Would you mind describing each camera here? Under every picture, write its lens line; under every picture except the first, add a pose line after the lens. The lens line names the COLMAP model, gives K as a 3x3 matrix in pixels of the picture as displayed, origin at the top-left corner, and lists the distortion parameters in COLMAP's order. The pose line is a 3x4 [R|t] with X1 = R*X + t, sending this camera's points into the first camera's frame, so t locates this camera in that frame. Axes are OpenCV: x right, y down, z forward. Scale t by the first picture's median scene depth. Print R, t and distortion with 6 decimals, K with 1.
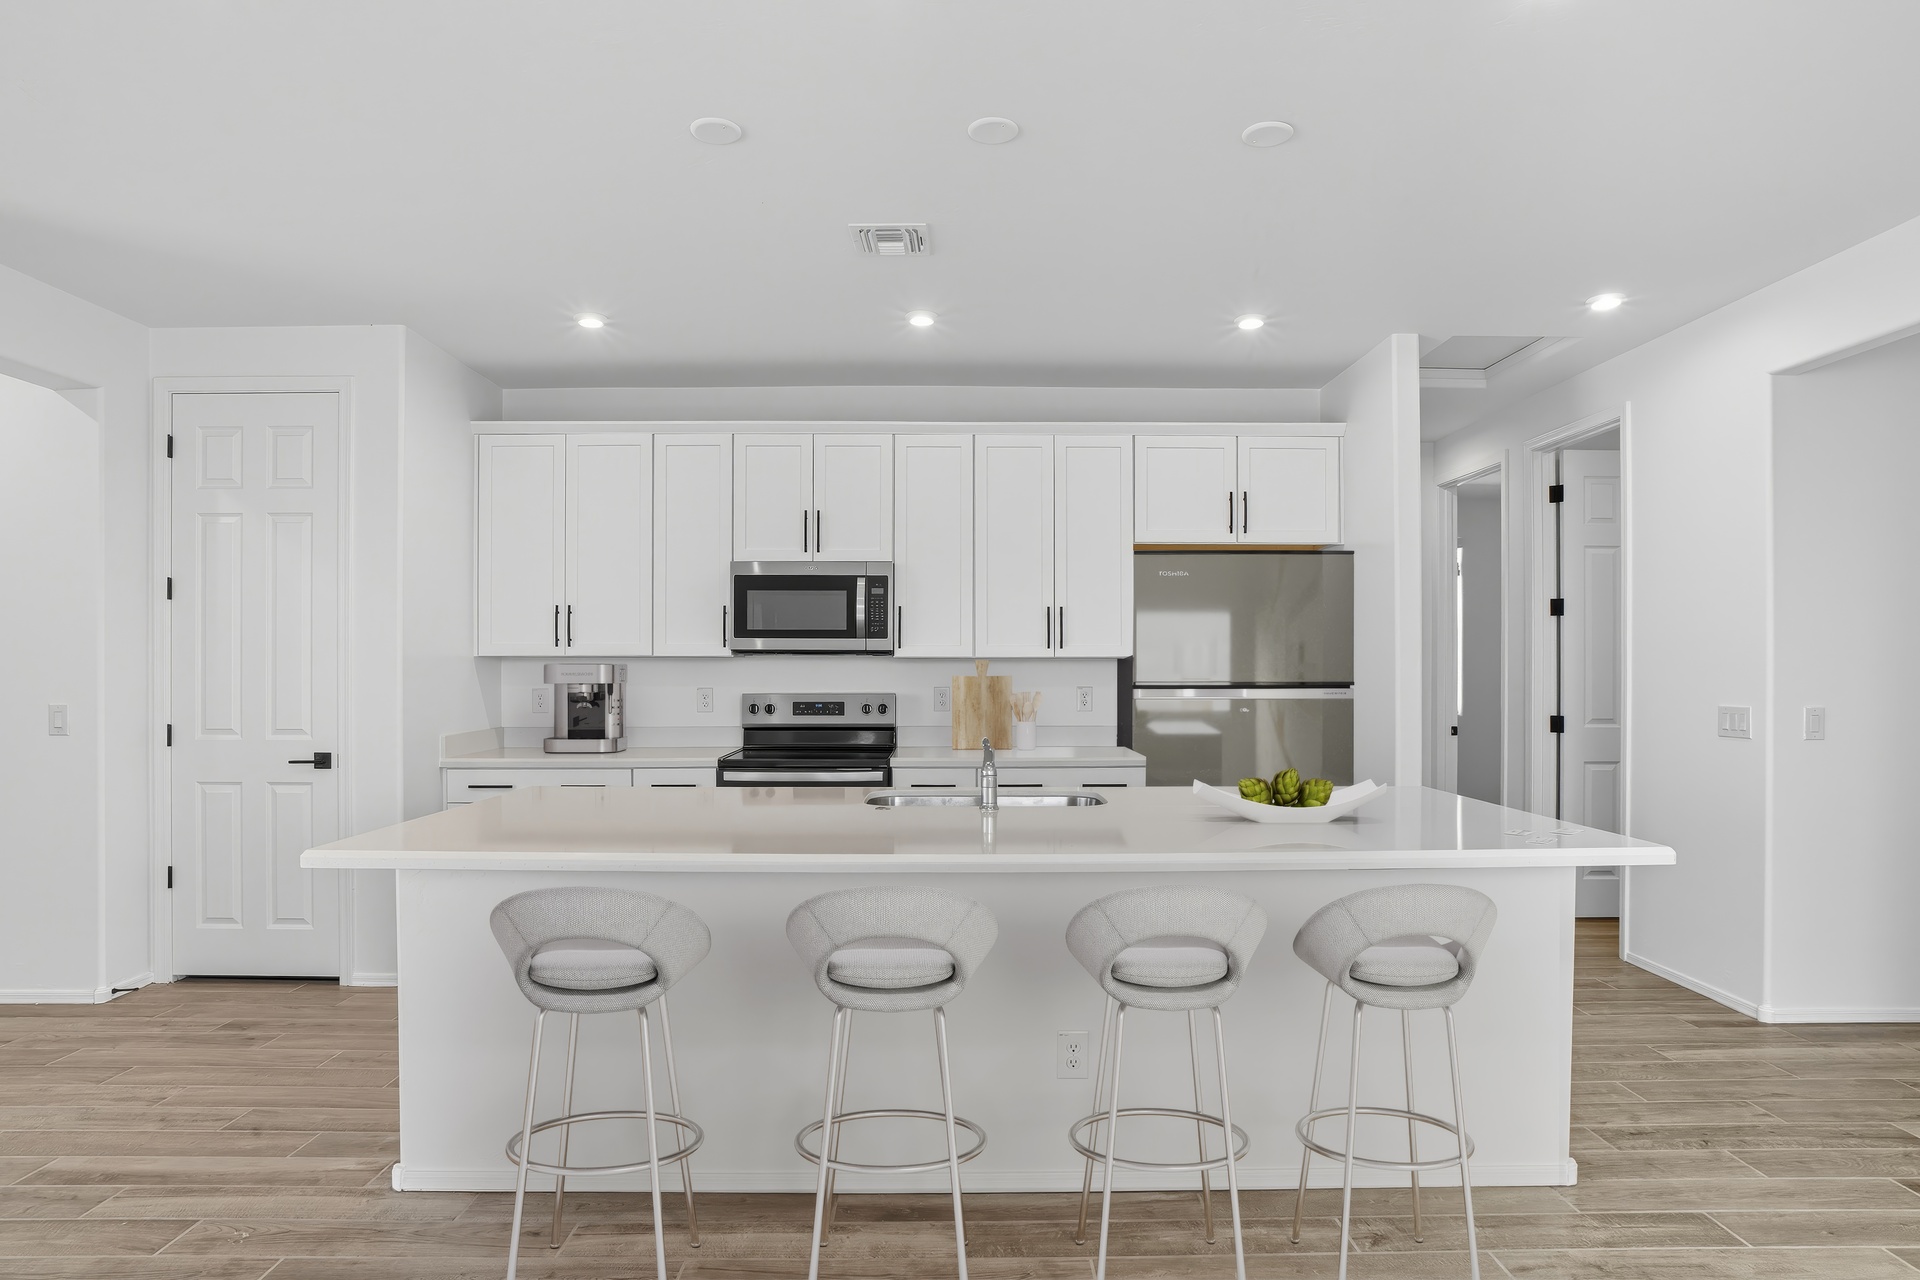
lens RADIAL K [[1056.3, 0, 957.1], [0, 1056.3, 648.2], [0, 0, 1]] dist [-0.035388, 0.002553]
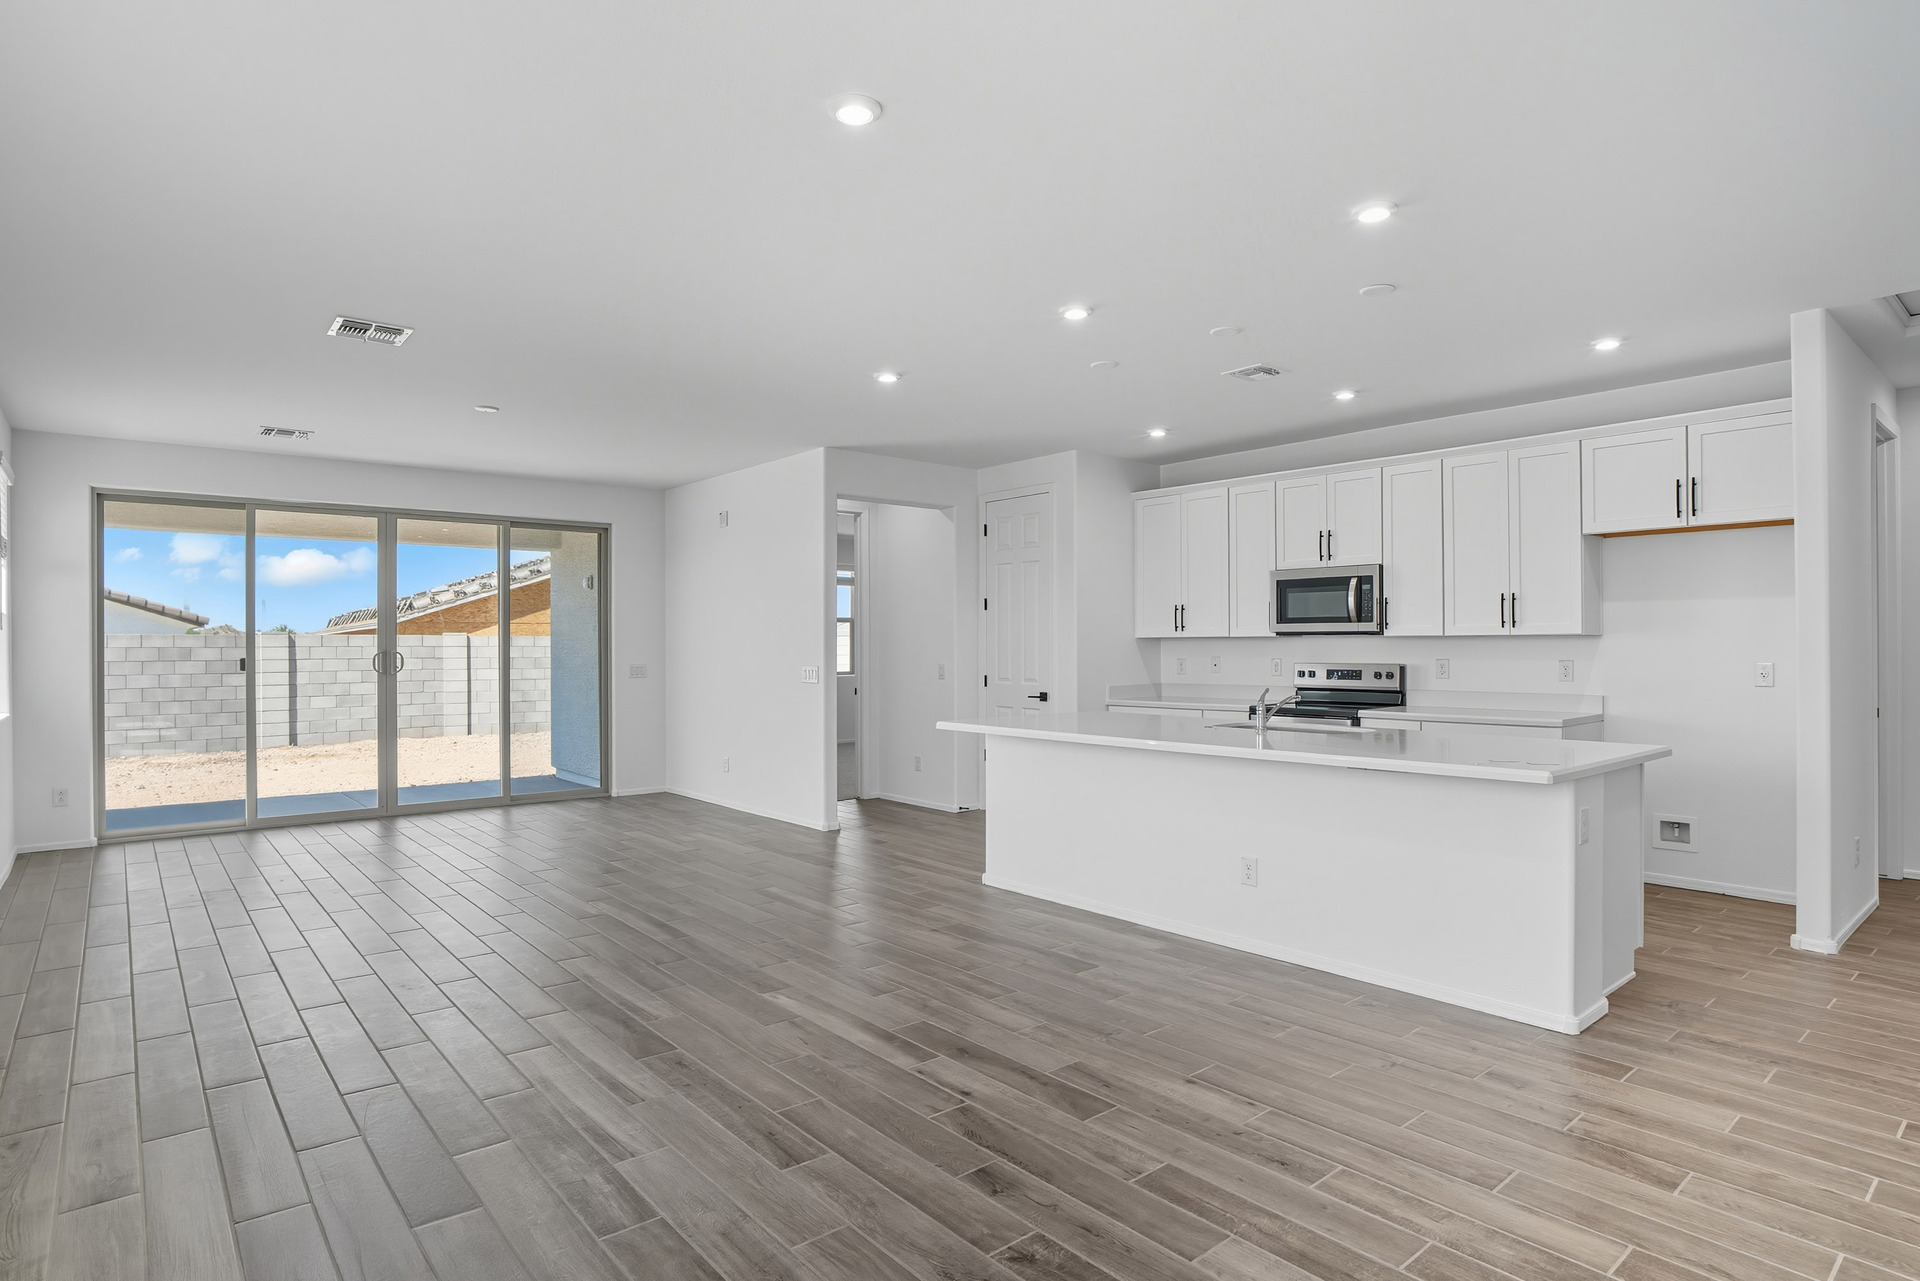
lens RADIAL K [[988.0, 0, 957.1], [0, 988.0, 638.7], [0, 0, 1]] dist [-0.038333, -0.000101]
pose [[0.642644, -0.008324, -0.766119, 0.536593], [0.015260, 0.999882, 0.001937, 0.001047], [0.766013, -0.012936, 0.642695, -0.195203]]
